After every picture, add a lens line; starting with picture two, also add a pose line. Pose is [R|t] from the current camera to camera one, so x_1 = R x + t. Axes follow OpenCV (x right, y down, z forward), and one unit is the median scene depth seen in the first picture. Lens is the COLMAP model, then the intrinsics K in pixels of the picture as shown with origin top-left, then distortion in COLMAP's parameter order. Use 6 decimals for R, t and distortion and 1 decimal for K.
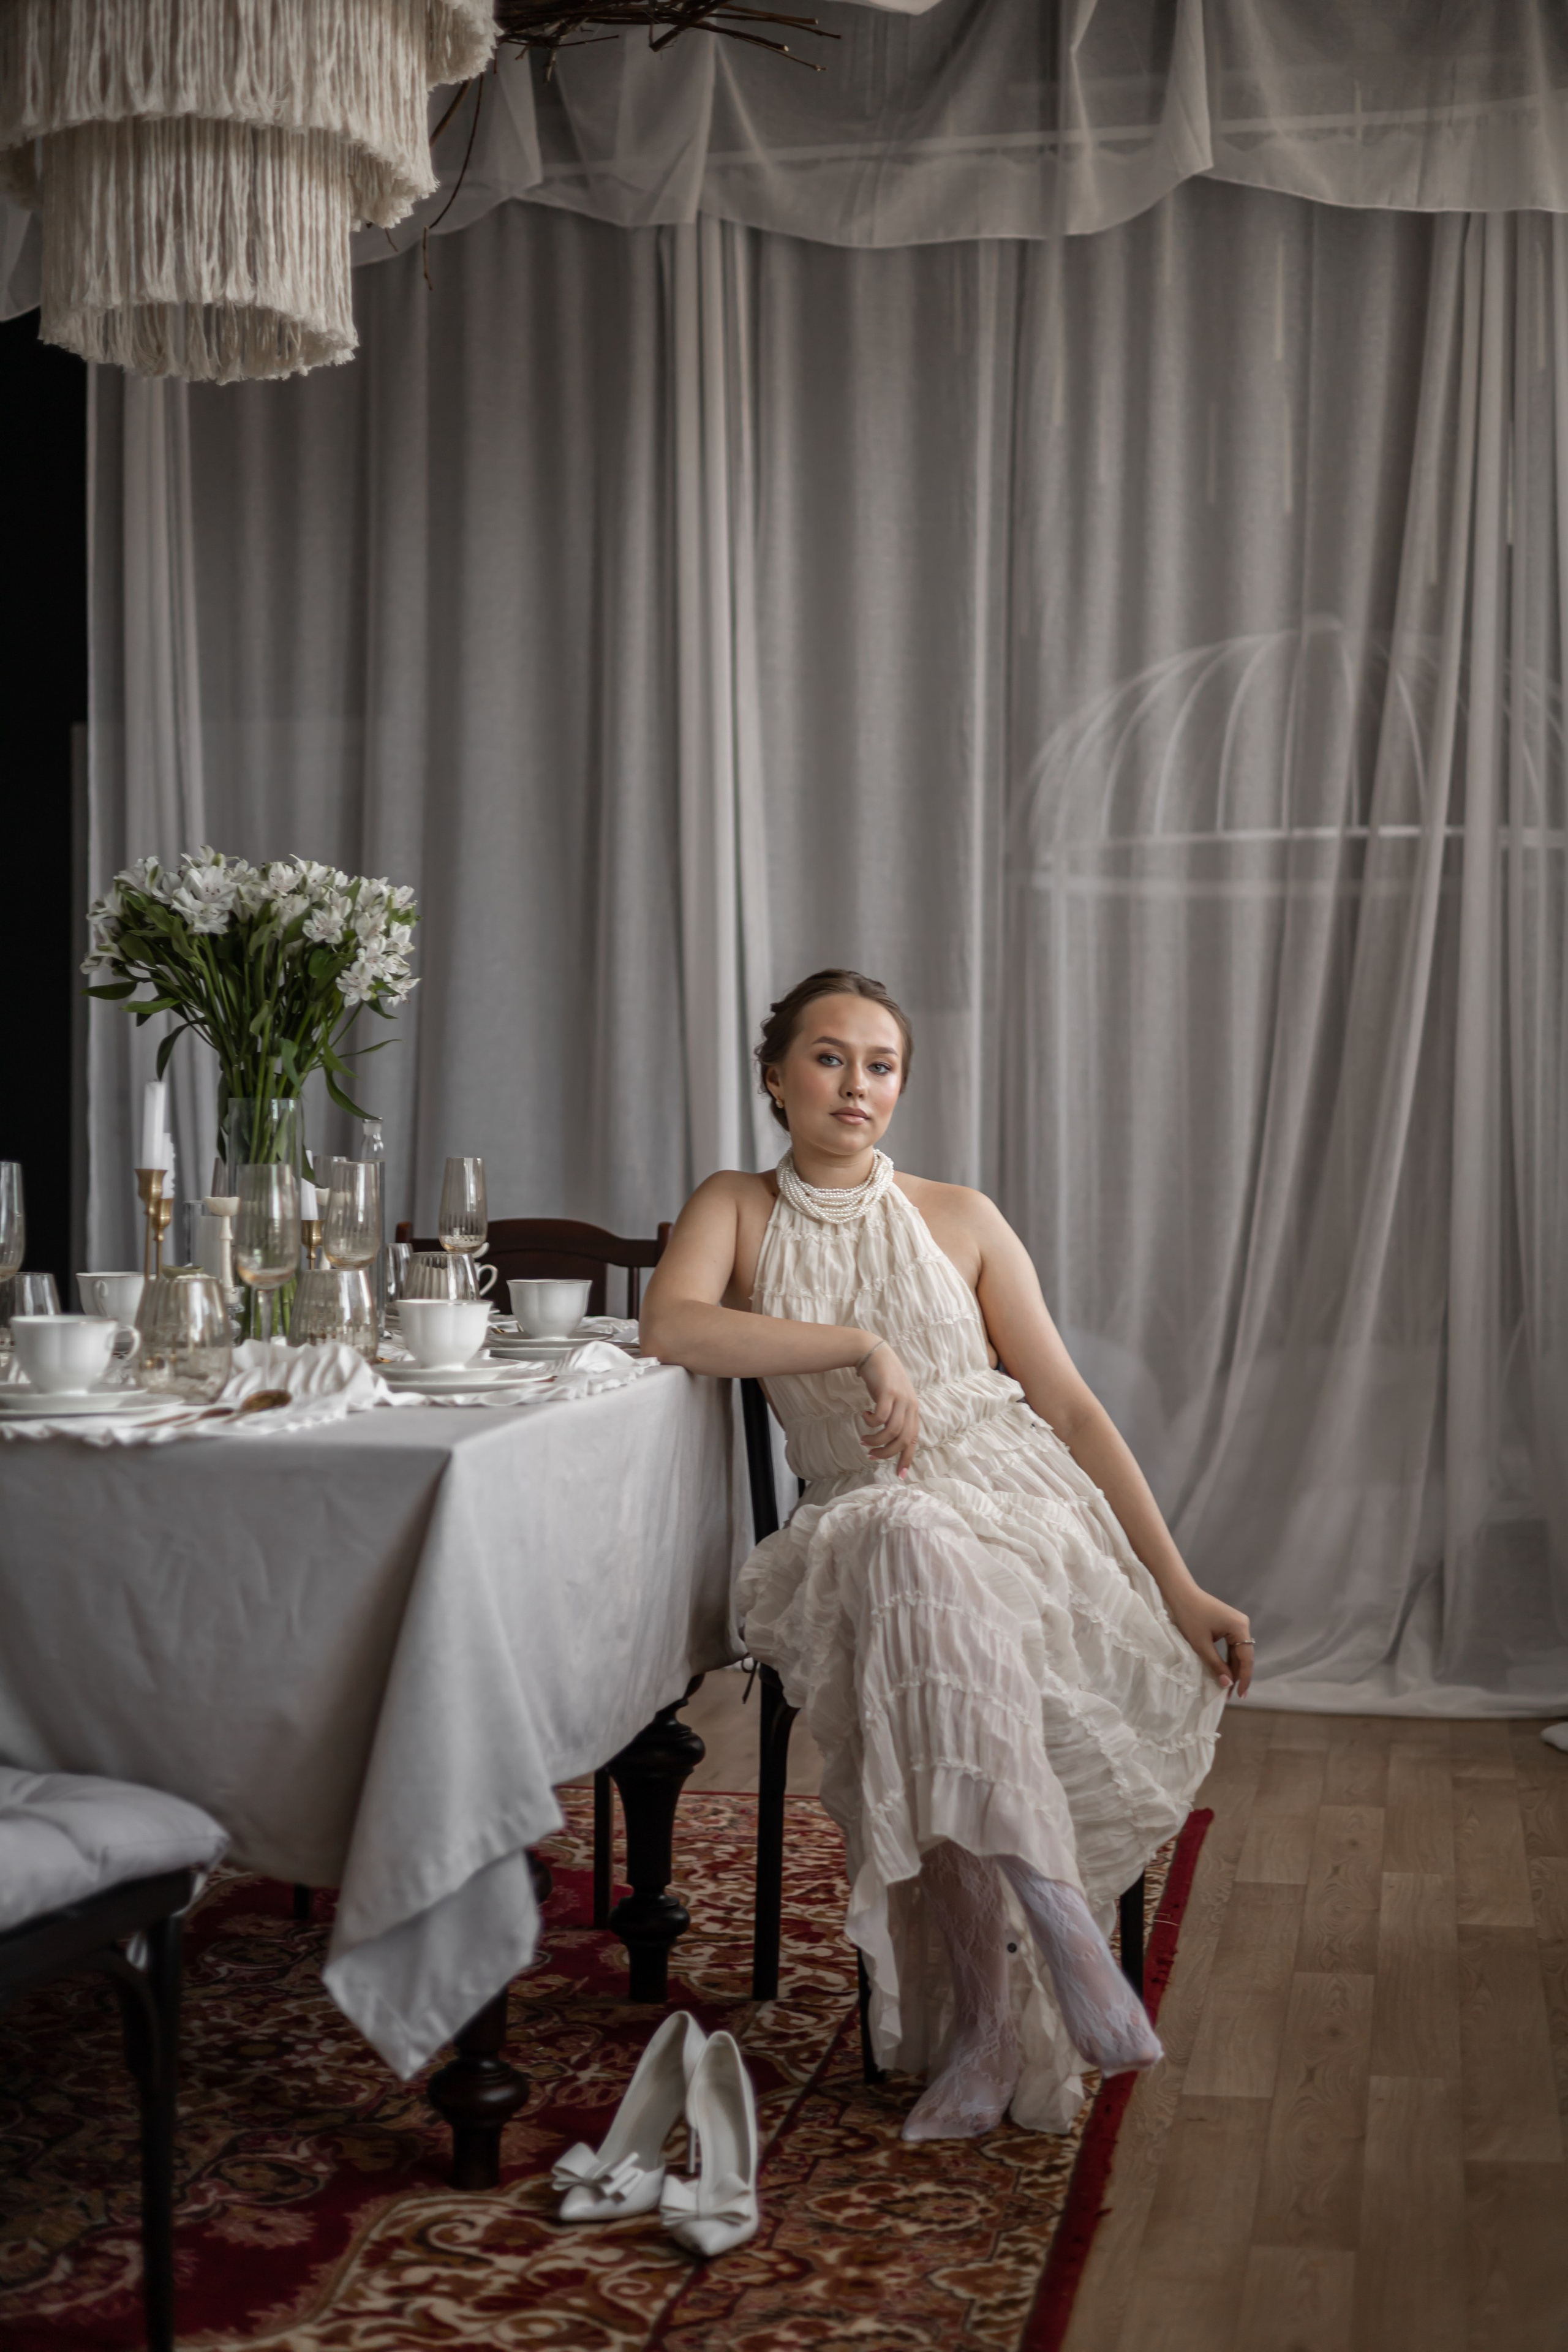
lens RADIAL K [[3311.9, 0, 794.7], [0, 3311.9, 1164.6], [0, 0, 1]] dist [0.181805, -0.690071]
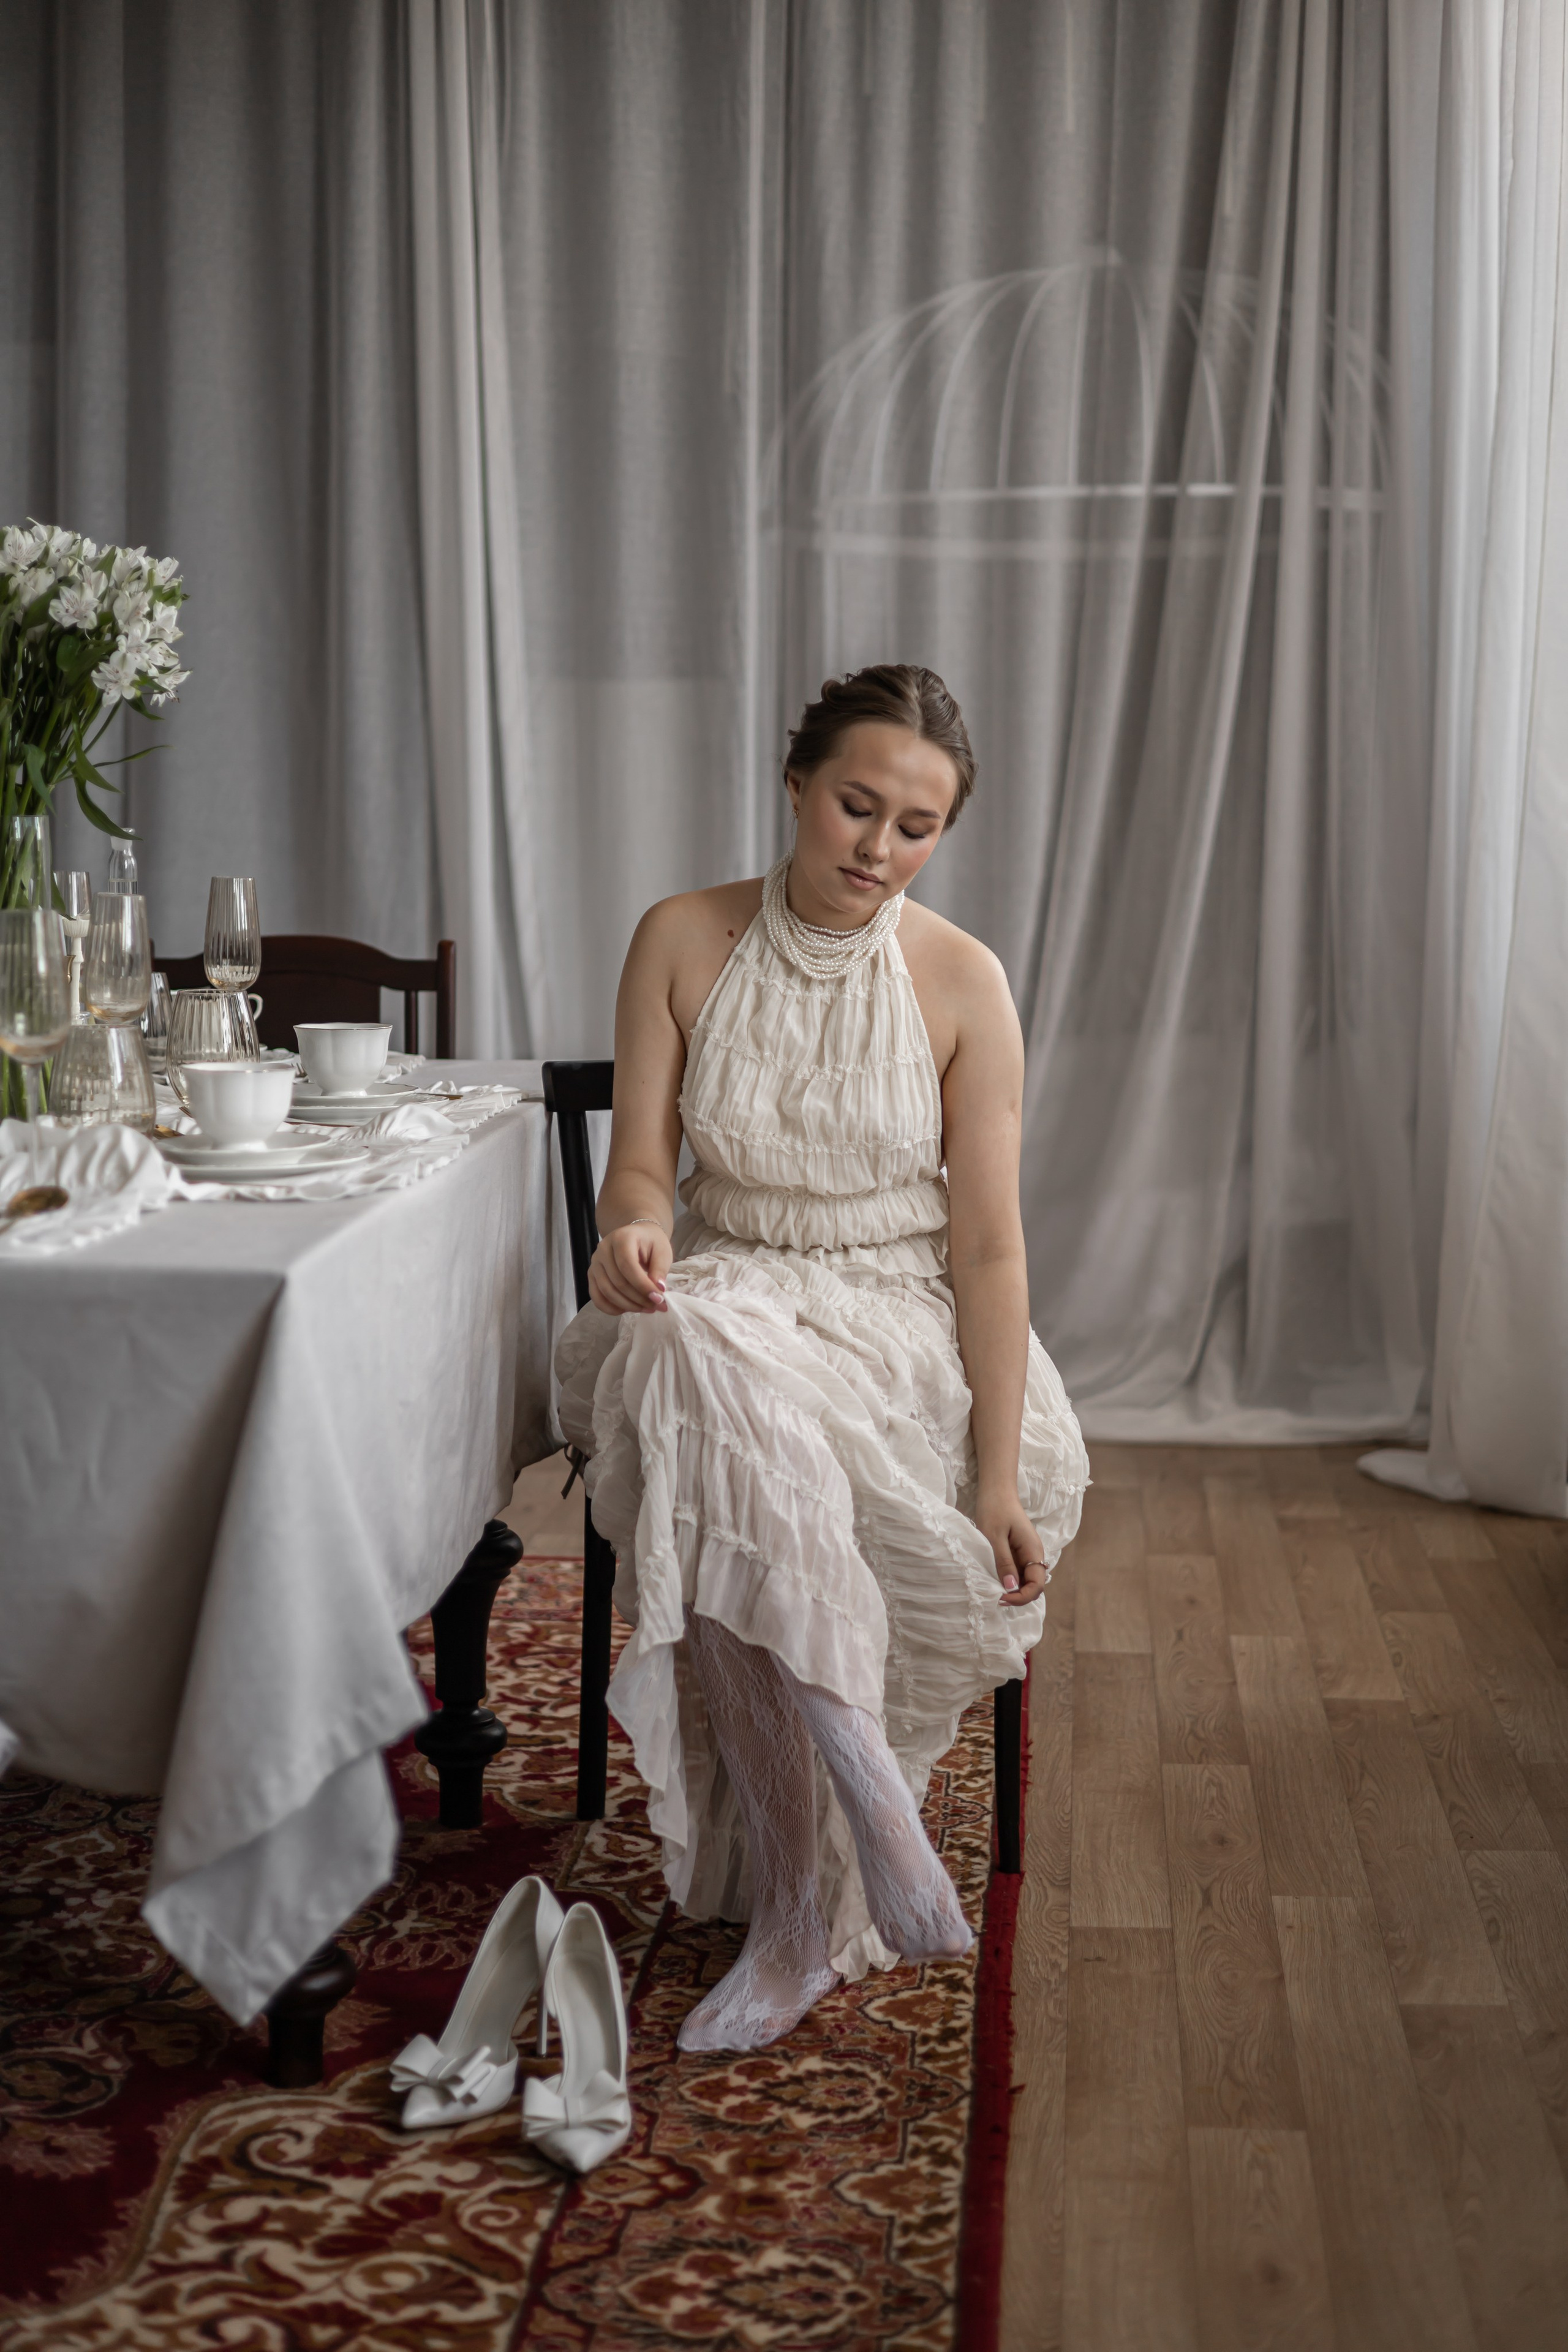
lens RADIAL K [[3293.3, 0, 784.0], [0, 3293.3, 1176.0], [0, 0, 1]] dist [0.206401, -0.854156]
pose [[0.995078, -0.010687, 0.098521, -0.050317], [-0.000120, 0.994038, 0.109035, -0.022039], [-0.099099, -0.108510, 0.989144, 0.153307]]
